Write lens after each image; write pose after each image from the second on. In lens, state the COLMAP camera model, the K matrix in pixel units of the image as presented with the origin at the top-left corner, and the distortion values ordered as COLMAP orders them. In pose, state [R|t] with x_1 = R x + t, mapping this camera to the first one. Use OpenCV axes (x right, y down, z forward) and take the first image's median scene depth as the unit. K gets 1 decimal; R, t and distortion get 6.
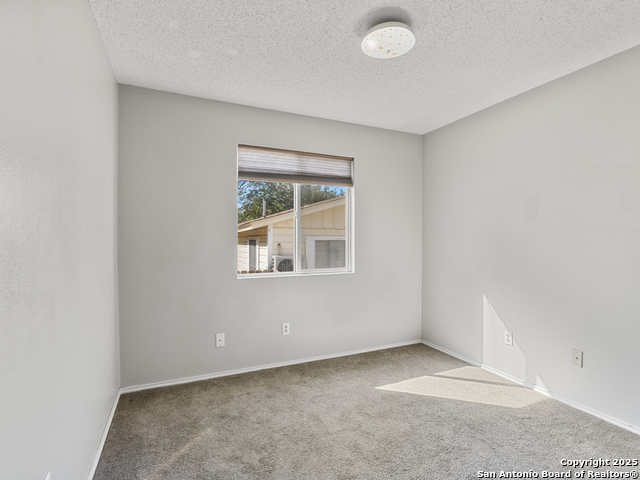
lens RADIAL K [[326.8, 0, 316.1], [0, 326.8, 242.1], [0, 0, 1]] dist [0.022083, 0.000391]
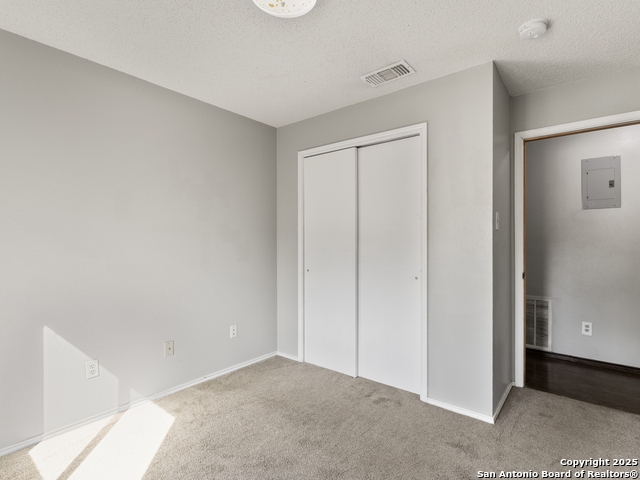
lens RADIAL K [[326.8, 0, 316.1], [0, 326.8, 242.1], [0, 0, 1]] dist [0.022083, 0.000391]
pose [[-0.439432, 0.006587, 0.898252, -0.374527], [0.011682, 0.999930, -0.001618, -0.002883], [-0.898200, 0.009783, -0.439478, 0.897689]]
